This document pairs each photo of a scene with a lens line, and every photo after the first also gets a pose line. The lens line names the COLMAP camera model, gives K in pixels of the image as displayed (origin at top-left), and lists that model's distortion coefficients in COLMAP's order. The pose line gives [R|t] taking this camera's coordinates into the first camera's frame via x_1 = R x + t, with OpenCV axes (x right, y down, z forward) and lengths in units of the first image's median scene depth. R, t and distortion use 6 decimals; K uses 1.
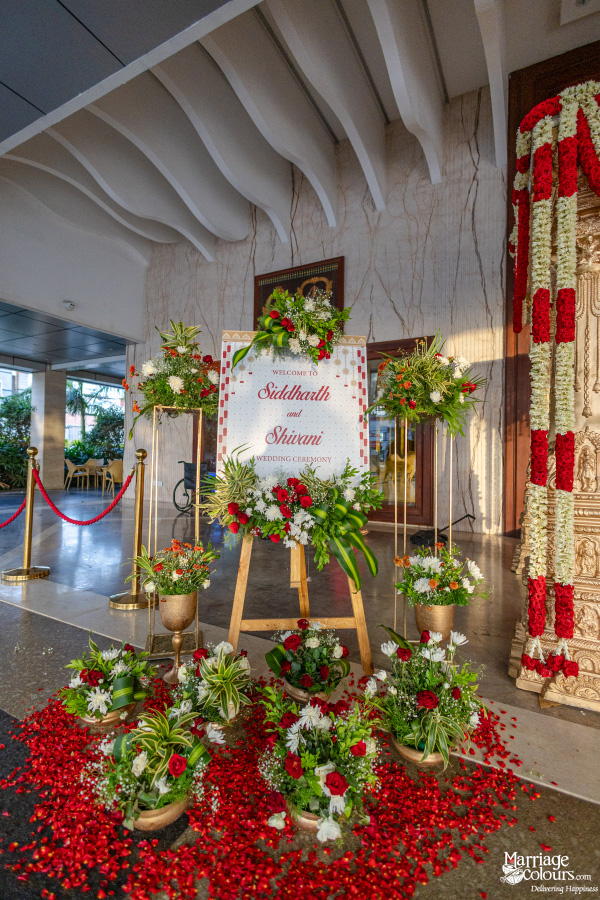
lens RADIAL K [[417.0, 0, 300.0], [0, 417.0, 450.0], [0, 0, 1]] dist [0.002571, 0.000195]
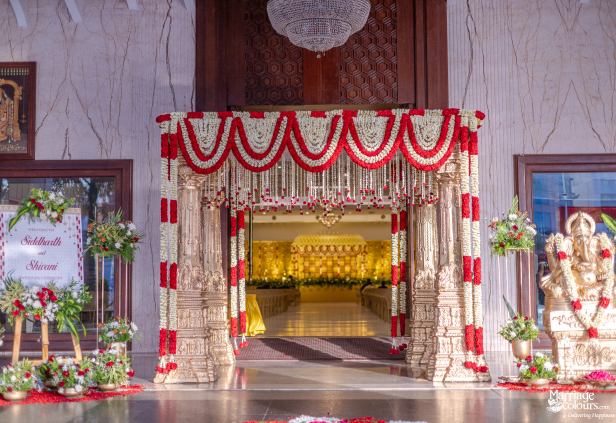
lens RADIAL K [[890.9, 0, 304.8], [0, 890.9, 211.3], [0, 0, 1]] dist [0.021510, 0.039828]
pose [[0.892595, 0.017145, 0.450533, -0.762337], [0.015933, 0.997453, -0.069526, 0.020508], [-0.450578, 0.069237, 0.890048, -3.056531]]
